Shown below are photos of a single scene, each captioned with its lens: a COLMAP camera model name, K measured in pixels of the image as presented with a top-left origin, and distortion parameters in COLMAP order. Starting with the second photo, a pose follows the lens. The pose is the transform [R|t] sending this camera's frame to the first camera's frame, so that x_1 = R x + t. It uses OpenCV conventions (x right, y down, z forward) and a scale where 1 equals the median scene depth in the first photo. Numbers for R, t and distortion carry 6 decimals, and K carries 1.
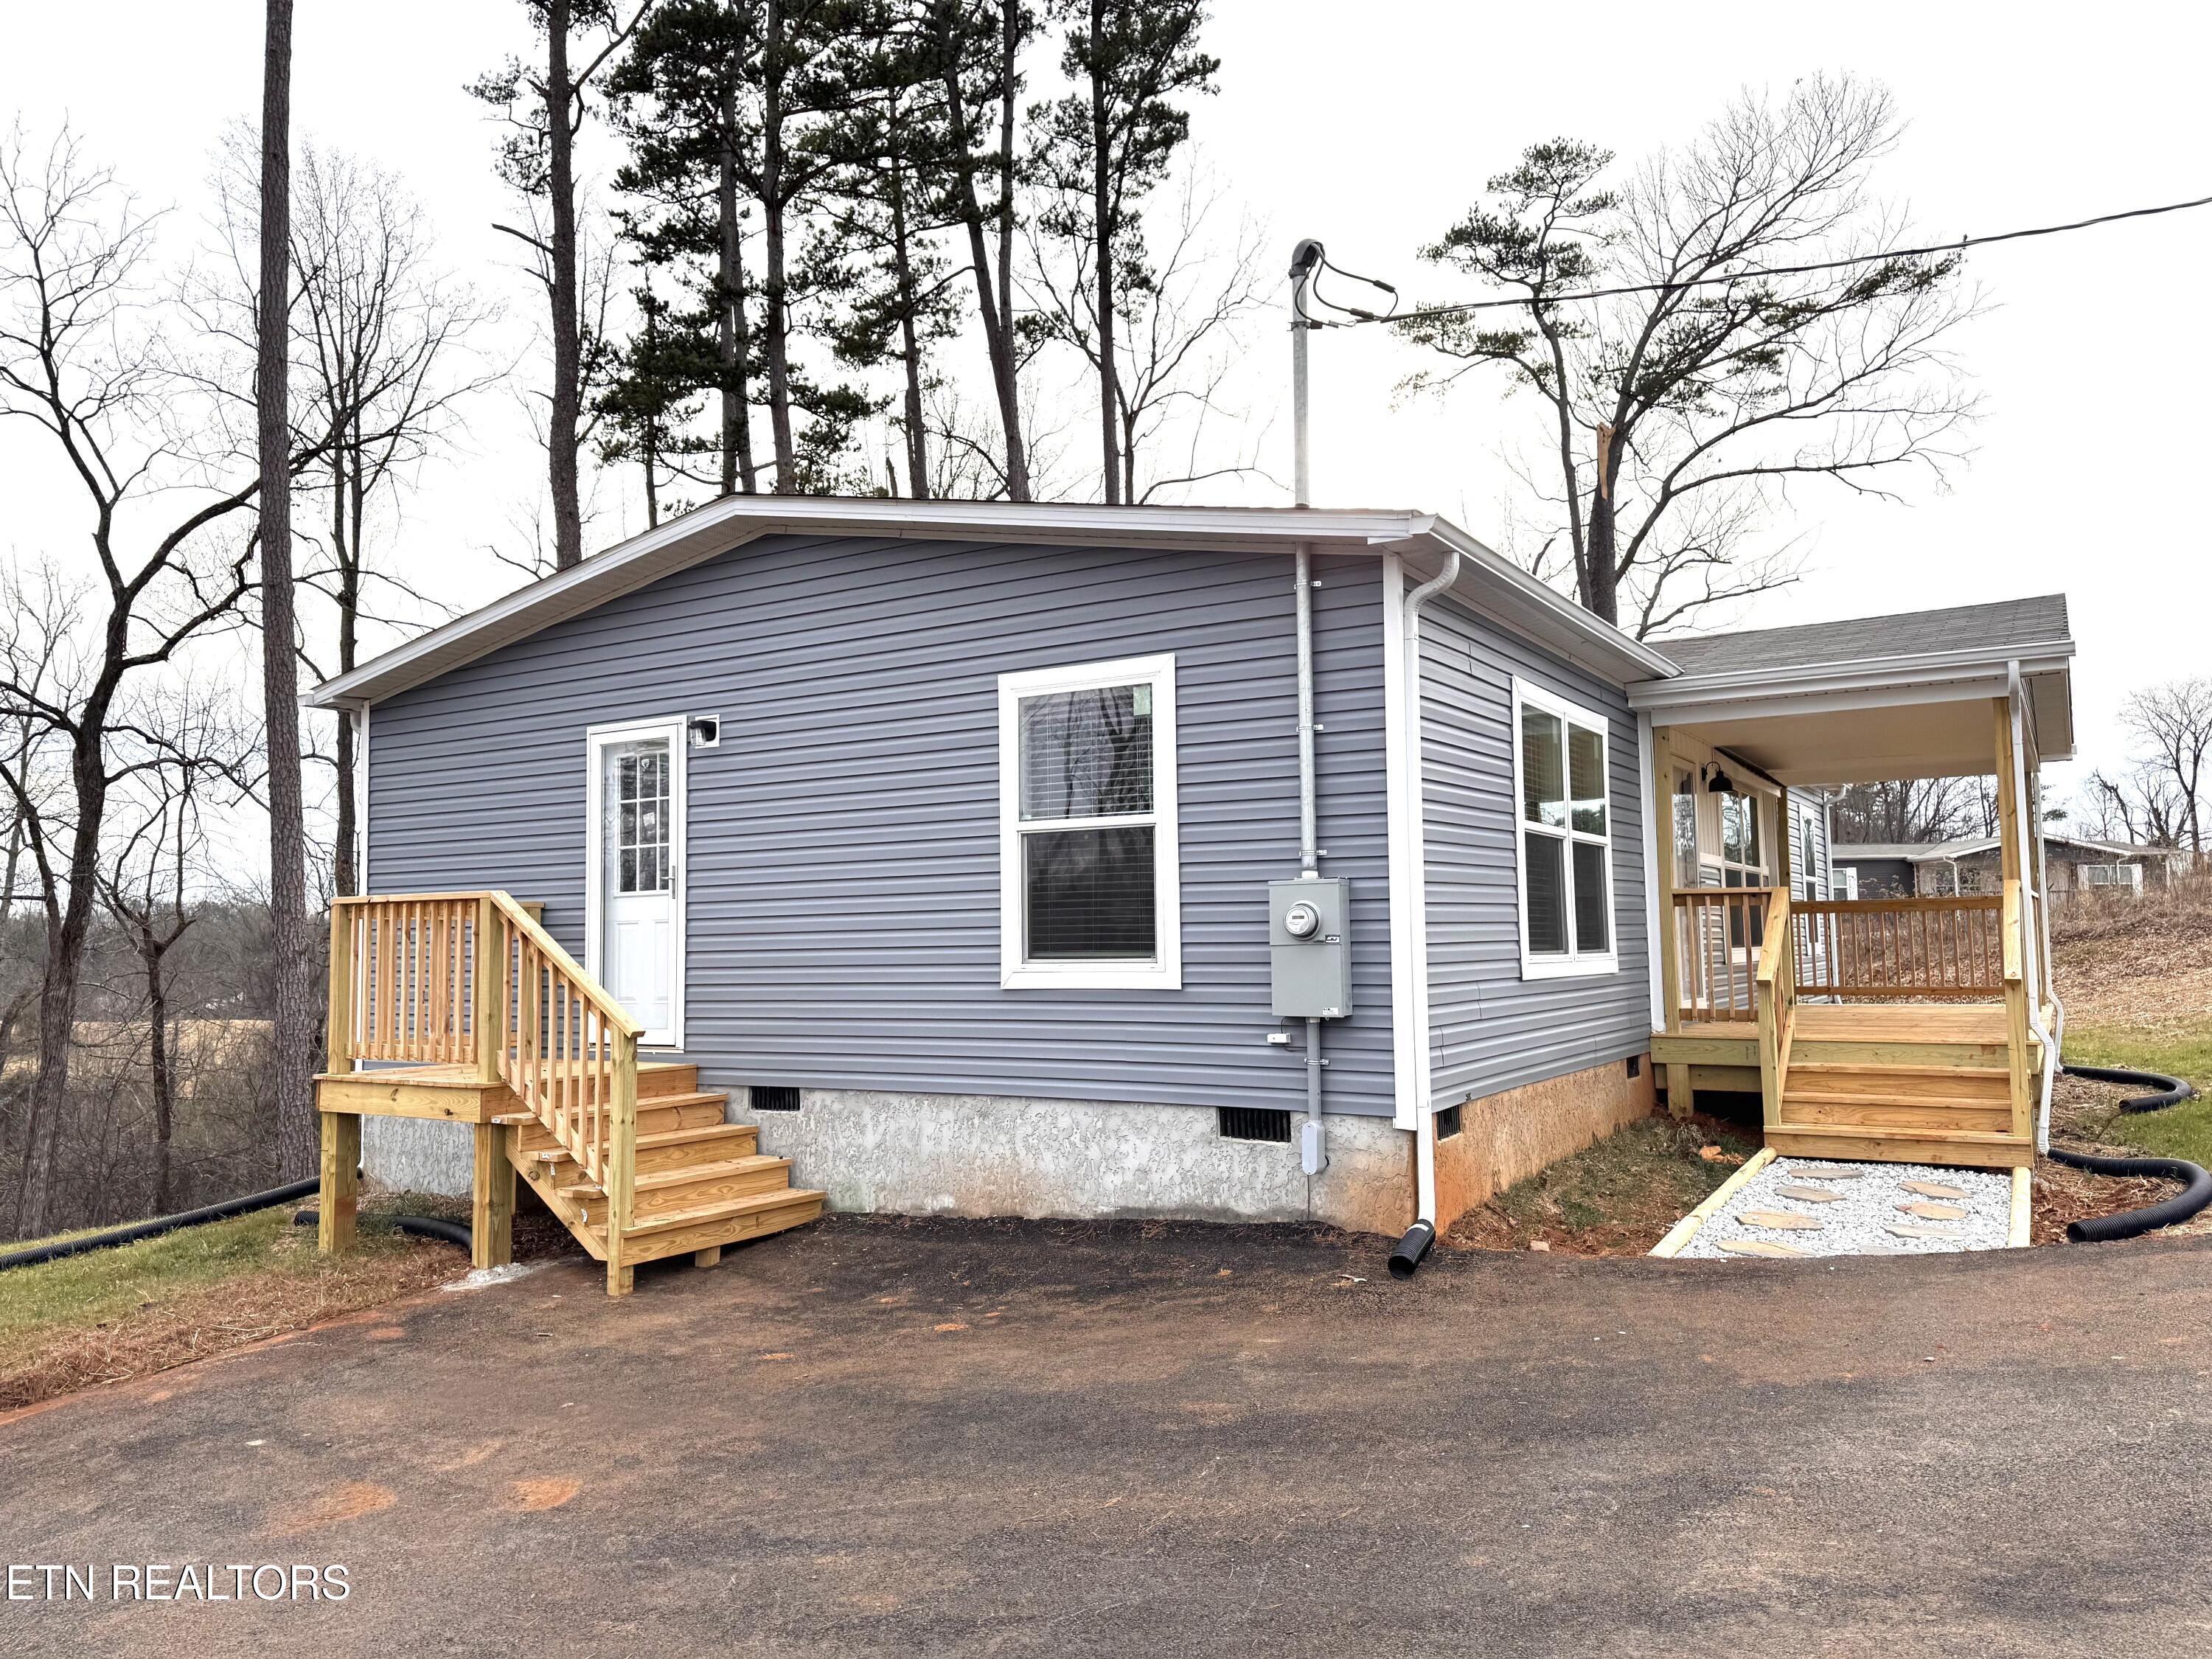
lens RADIAL K [[1567.1, 0, 1115.8], [0, 1567.1, 807.7], [0, 0, 1]] dist [0.074195, -0.079816]
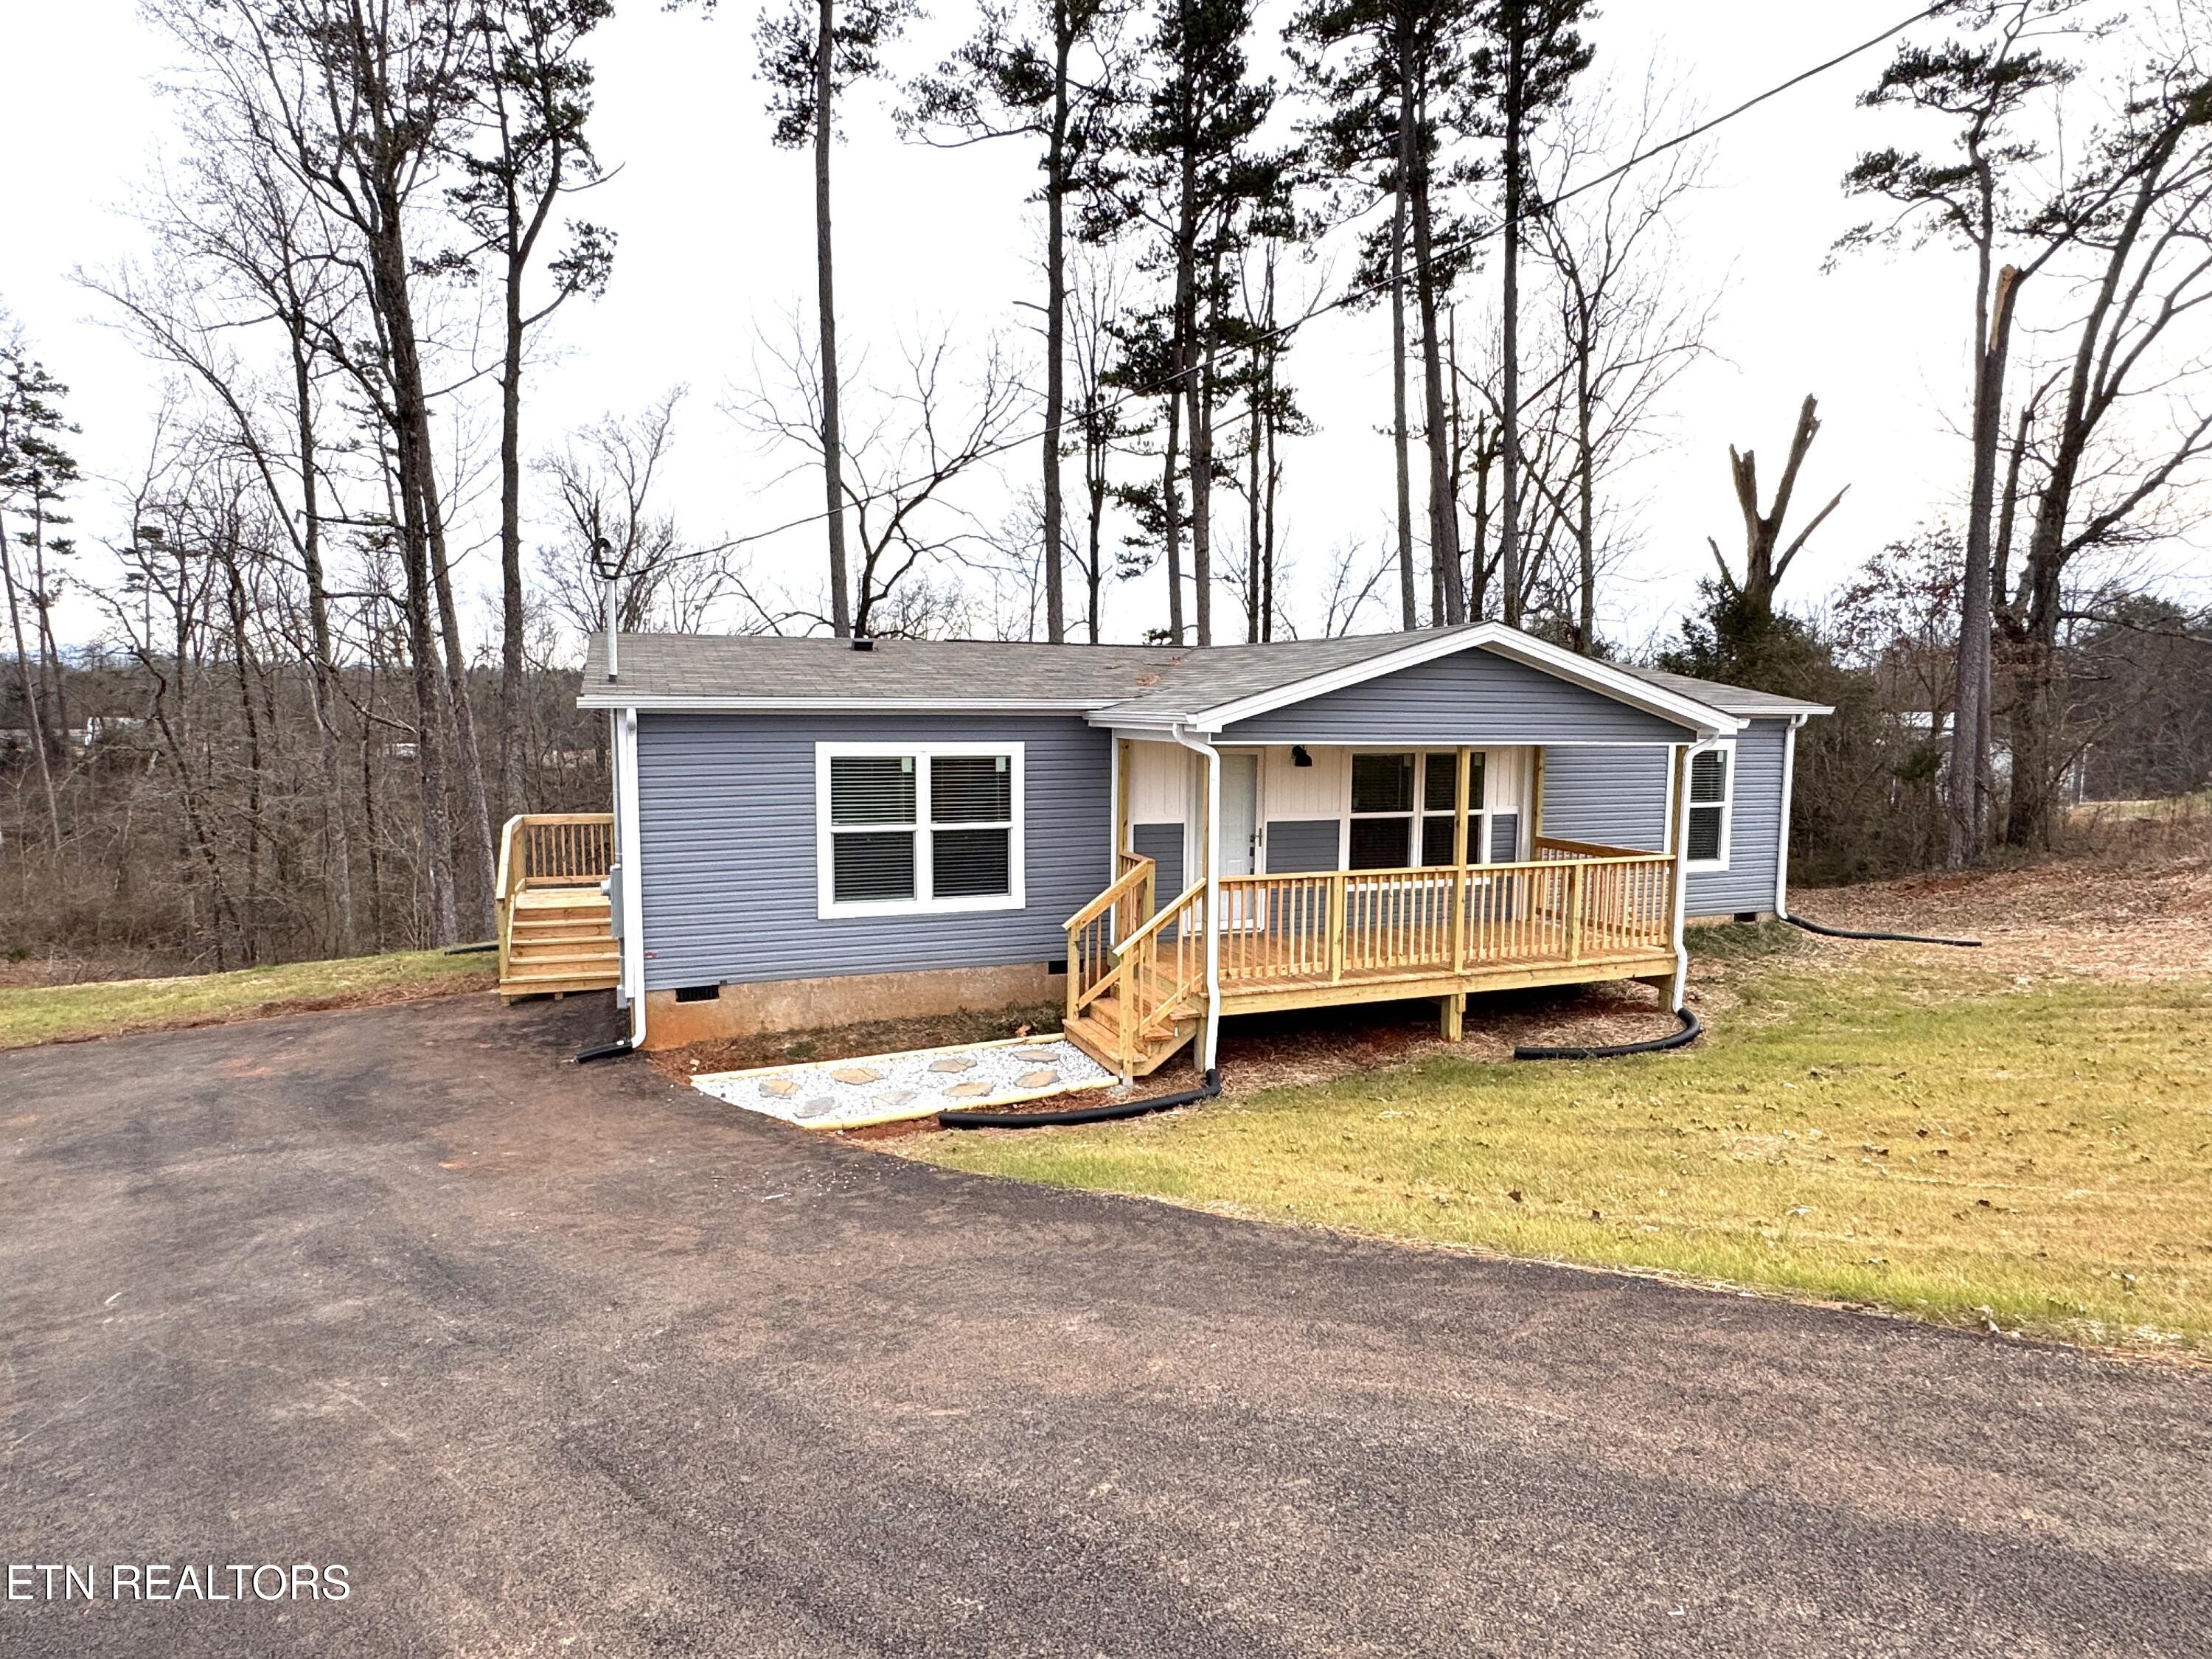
lens RADIAL K [[1239.4, 0, 1101.7], [0, 1239.4, 832.6], [0, 0, 1]] dist [-0.000431, -0.000089]
pose [[0.792073, 0.081099, -0.605015, 1.134621], [0.034274, 0.983663, 0.176726, -0.185183], [0.609463, -0.160716, 0.776353, 0.115453]]
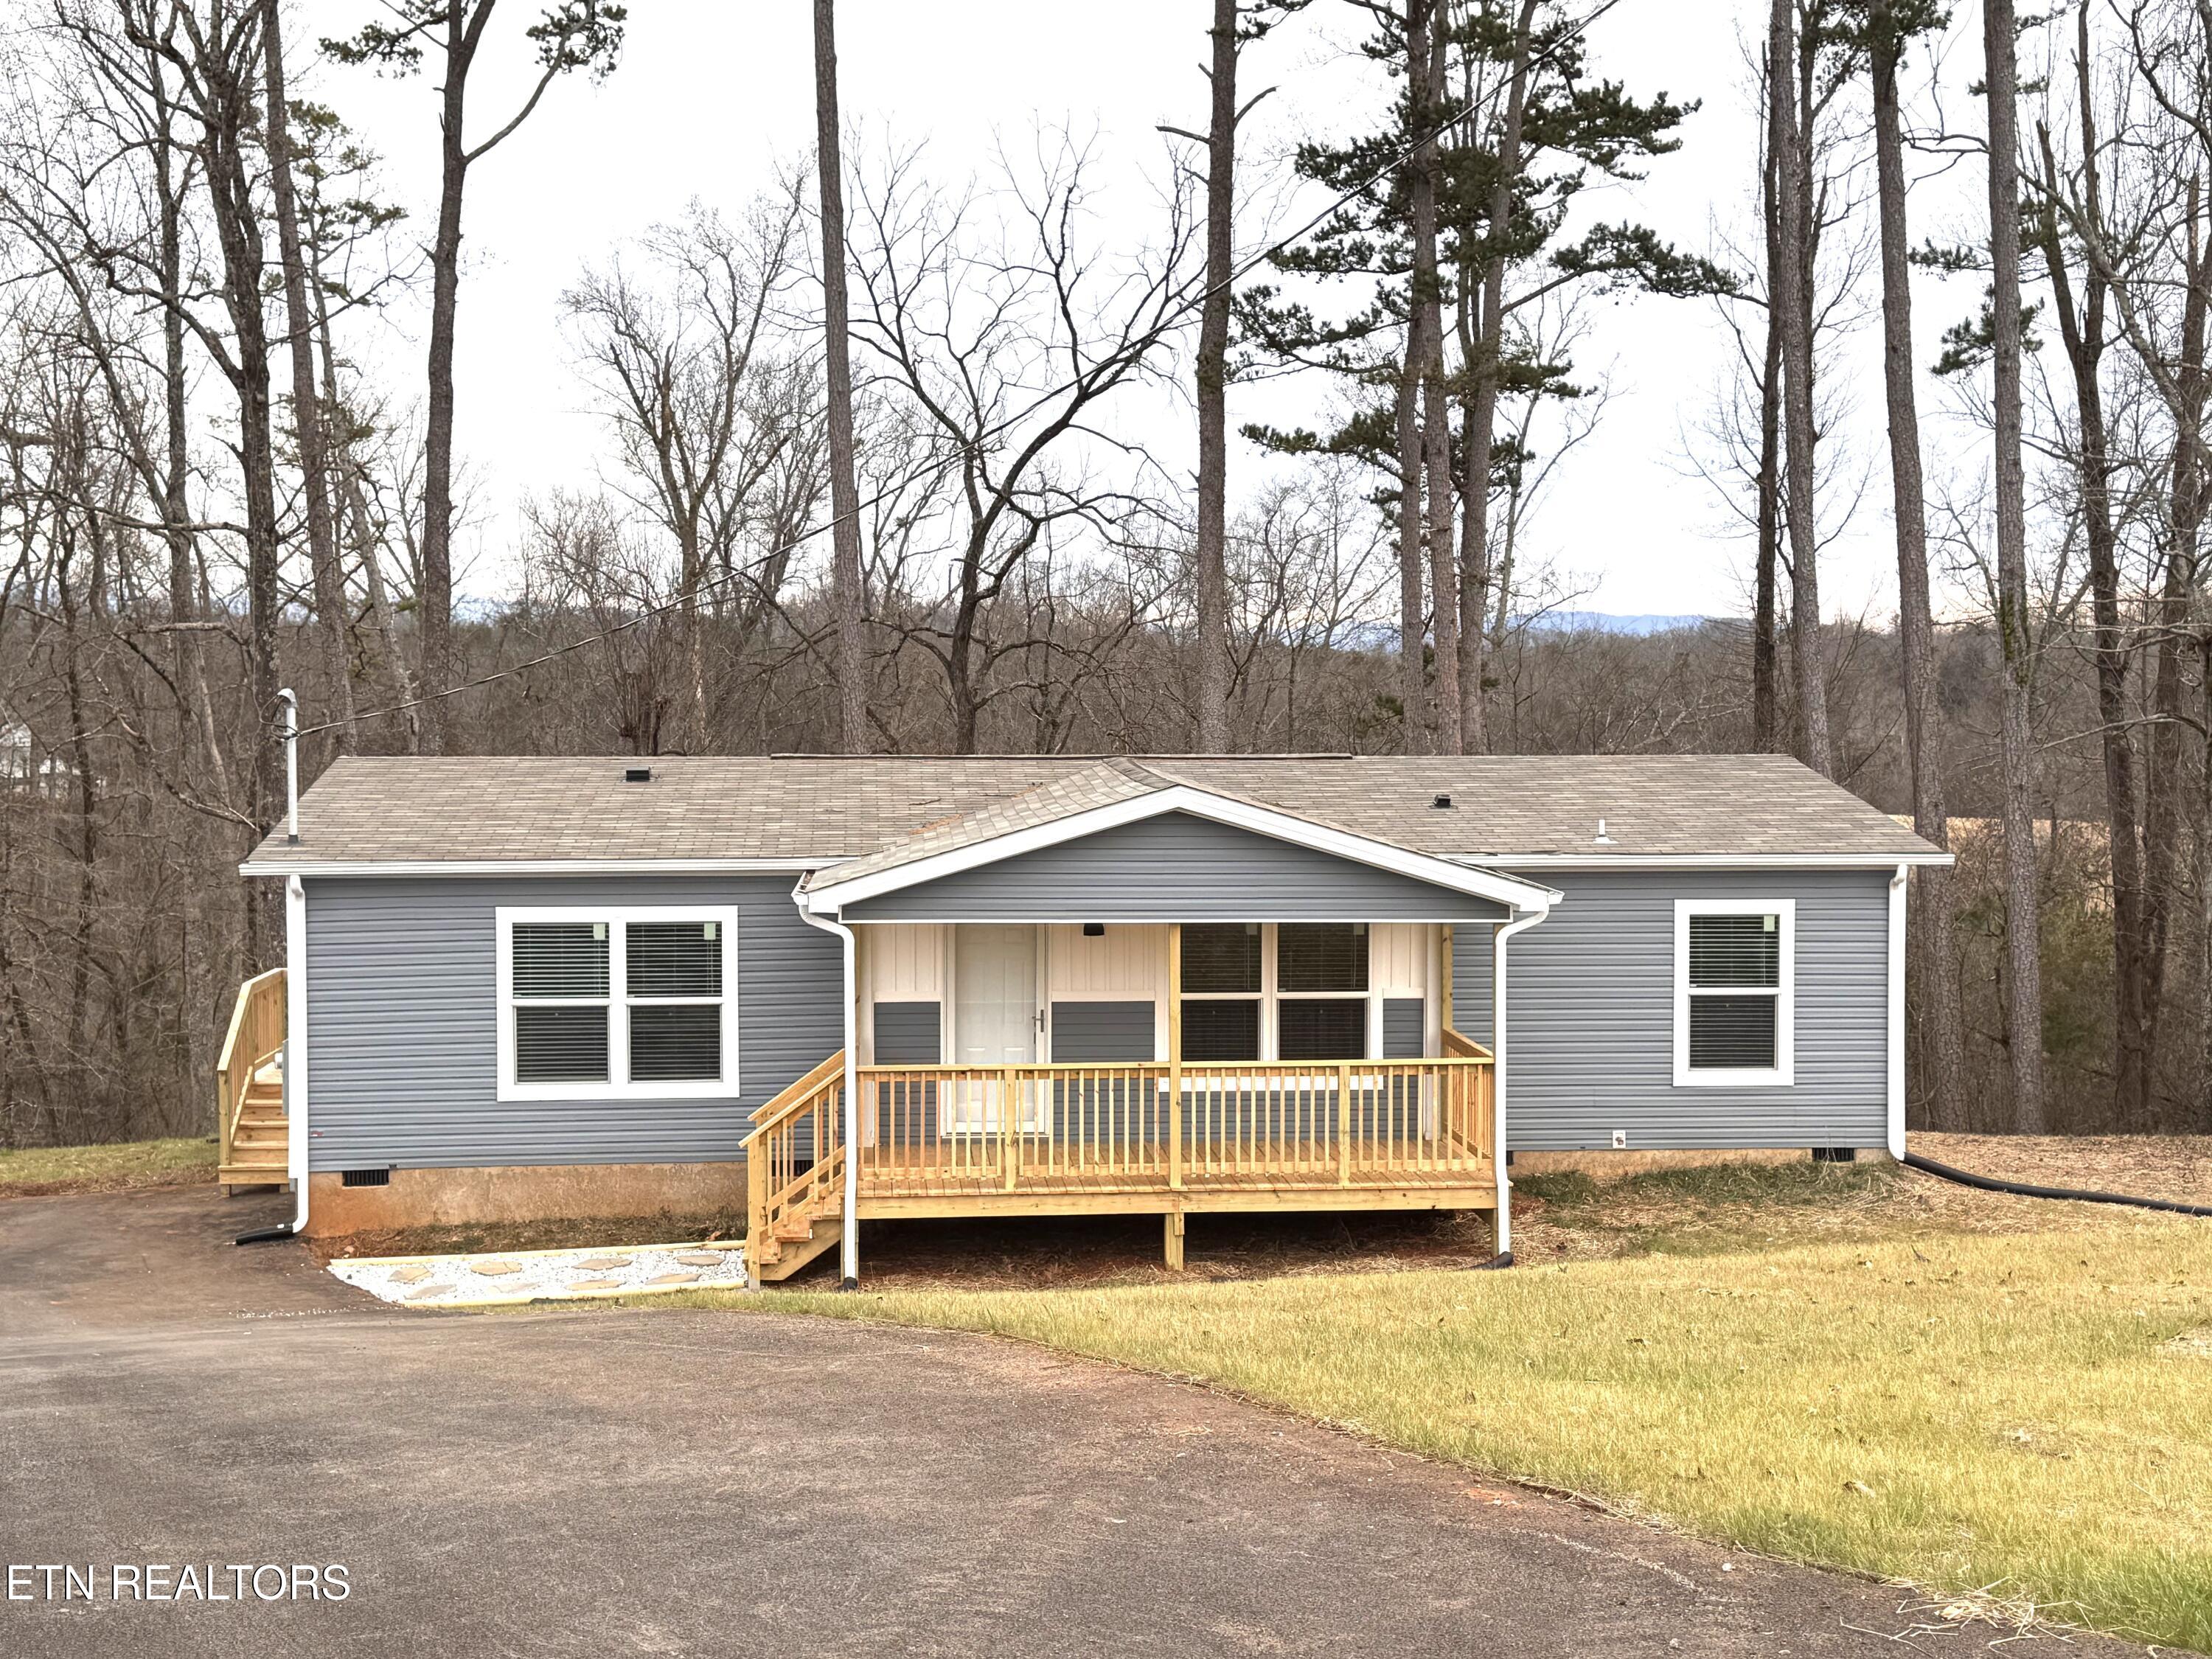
lens RADIAL K [[2809.3, 0, 1124.4], [0, 2809.3, 833.3], [0, 0, 1]] dist [0.149449, -0.018740]
pose [[0.596892, 0.058966, -0.800152, 2.477436], [0.059604, 0.991281, 0.117514, -0.388961], [0.800105, -0.117836, 0.588173, -0.125219]]
